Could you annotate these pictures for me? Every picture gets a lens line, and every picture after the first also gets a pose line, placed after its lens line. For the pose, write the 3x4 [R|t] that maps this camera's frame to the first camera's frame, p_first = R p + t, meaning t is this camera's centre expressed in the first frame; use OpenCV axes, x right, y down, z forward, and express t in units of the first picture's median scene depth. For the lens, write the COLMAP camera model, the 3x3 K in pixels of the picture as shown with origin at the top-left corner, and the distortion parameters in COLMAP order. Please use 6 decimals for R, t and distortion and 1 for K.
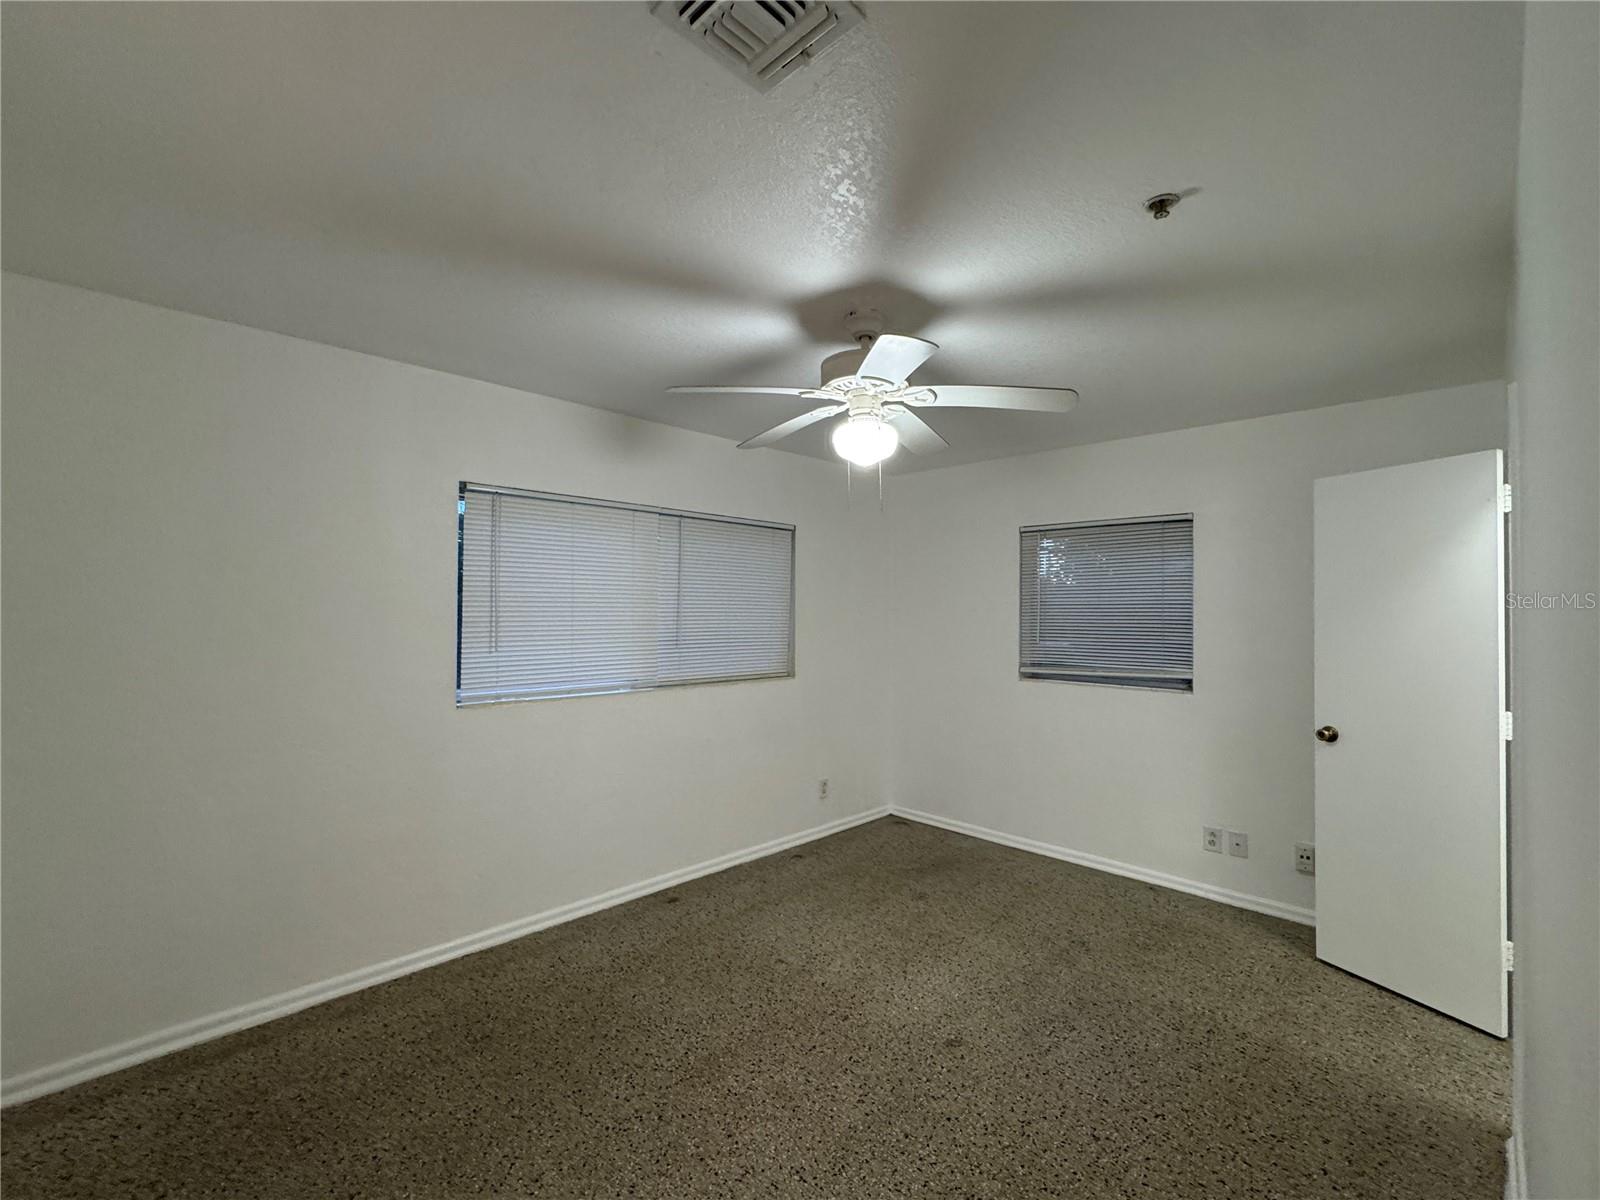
lens RADIAL K [[691.2, 0, 793.5], [0, 691.2, 605.3], [0, 0, 1]] dist [-0.015212, -0.000127]
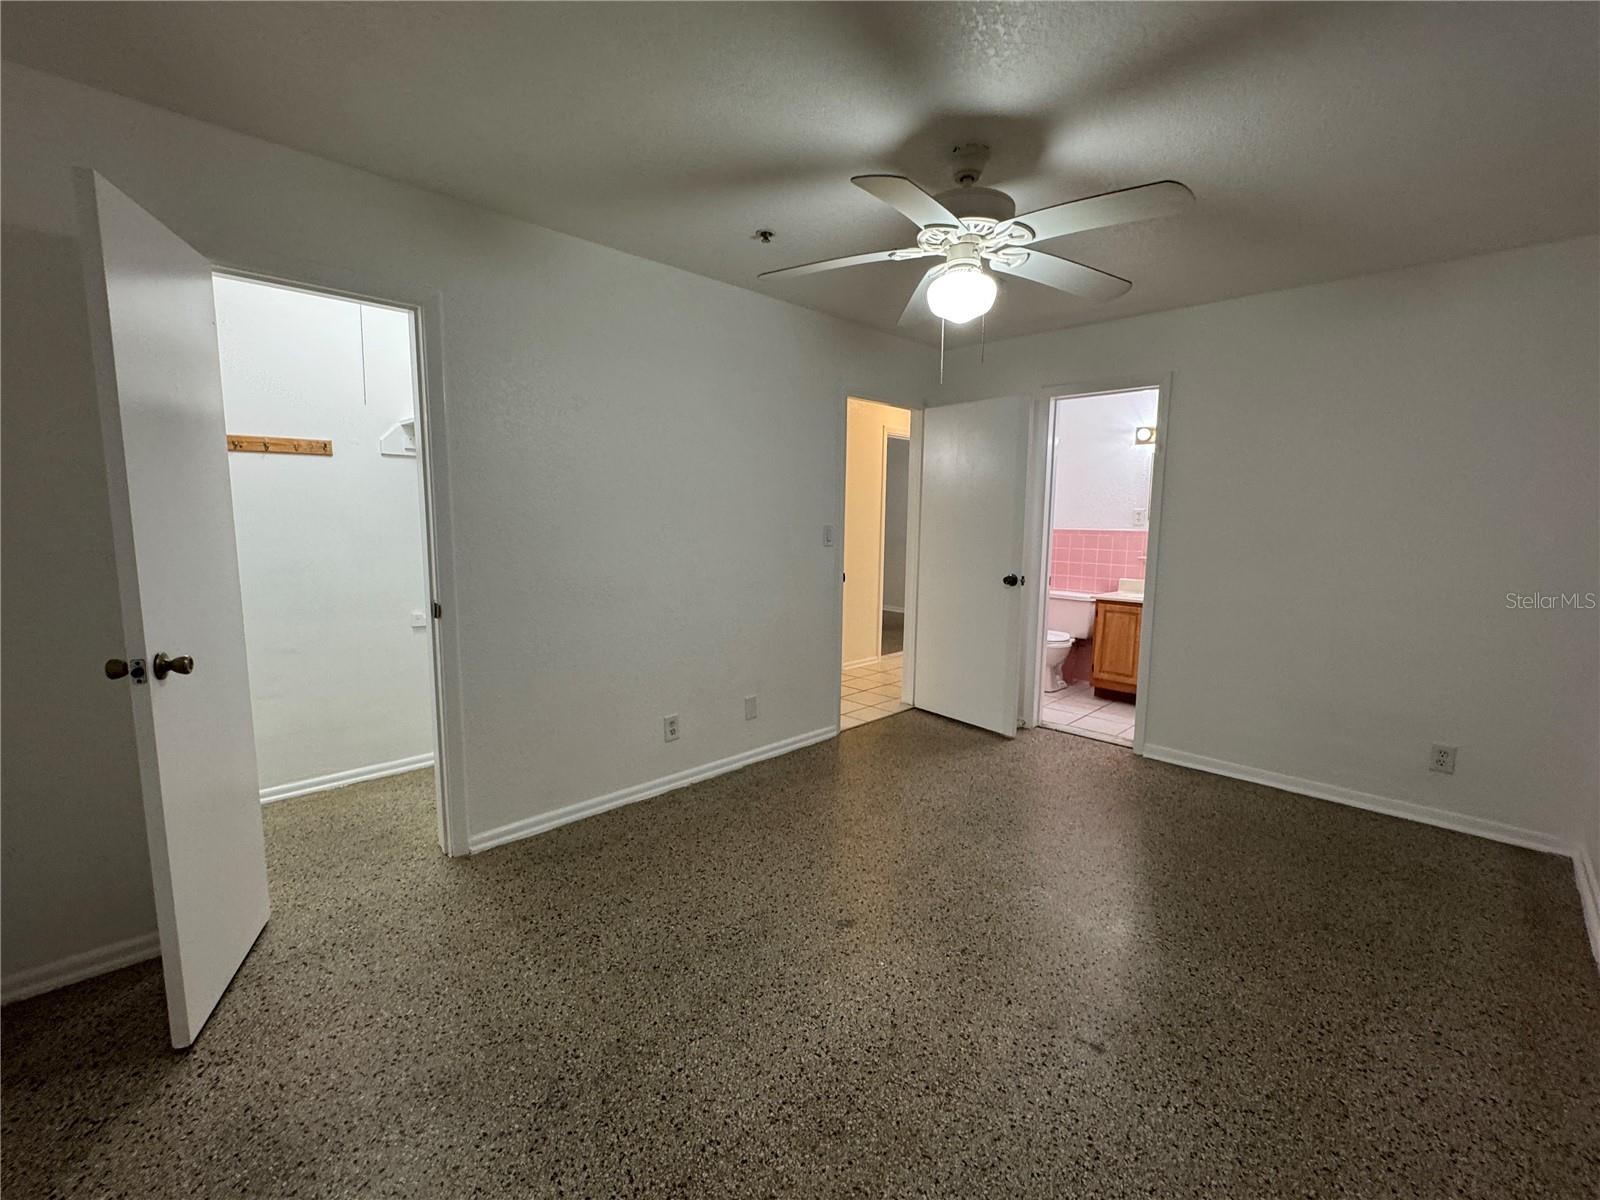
lens RADIAL K [[691.2, 0, 800.6], [0, 691.2, 599.3], [0, 0, 1]] dist [-0.015212, -0.000127]
pose [[-0.999735, -0.018499, -0.013735, 0.264502], [-0.019913, 0.993600, 0.111186, 0.060079], [0.011590, 0.111430, -0.993705, 1.587009]]
